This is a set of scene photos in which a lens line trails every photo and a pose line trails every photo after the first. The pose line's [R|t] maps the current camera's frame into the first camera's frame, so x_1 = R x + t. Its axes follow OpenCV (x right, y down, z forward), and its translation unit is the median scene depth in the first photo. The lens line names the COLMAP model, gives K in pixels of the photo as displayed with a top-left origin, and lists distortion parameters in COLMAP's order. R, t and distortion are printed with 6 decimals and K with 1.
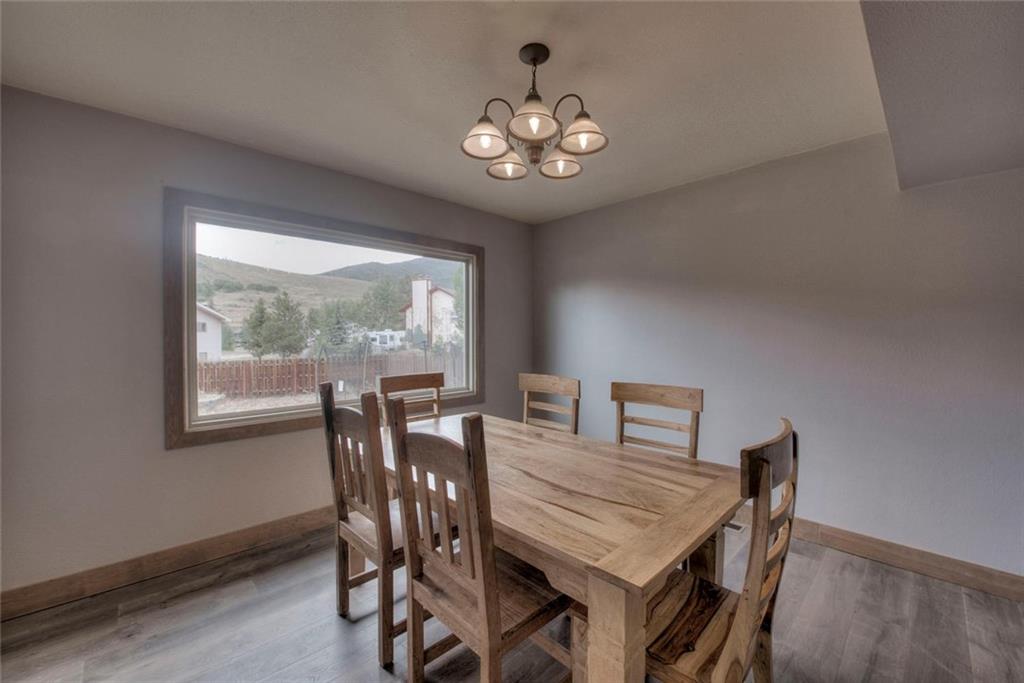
lens RADIAL K [[408.3, 0, 512.1], [0, 408.3, 338.7], [0, 0, 1]] dist [-0.020516, -0.000261]
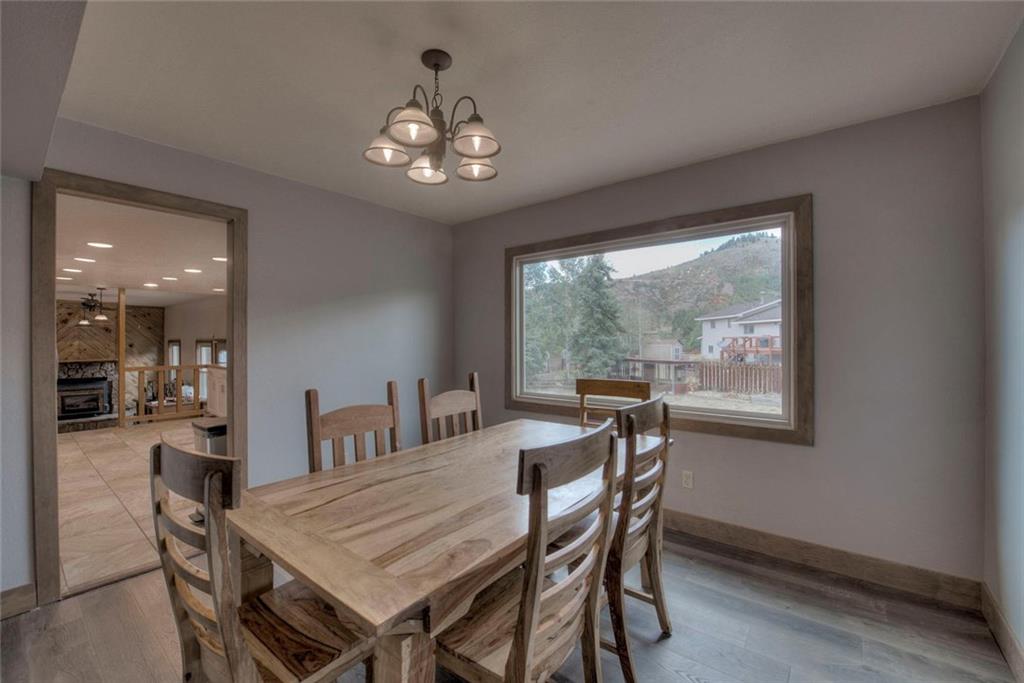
lens RADIAL K [[419.8, 0, 514.9], [0, 419.8, 339.6], [0, 0, 1]] dist [-0.020505, -0.000413]
pose [[0.136434, 0.001010, -0.990649, 1.181872], [0.001198, 0.999999, 0.001184, -0.010459], [0.990648, -0.001348, 0.136432, 1.124311]]
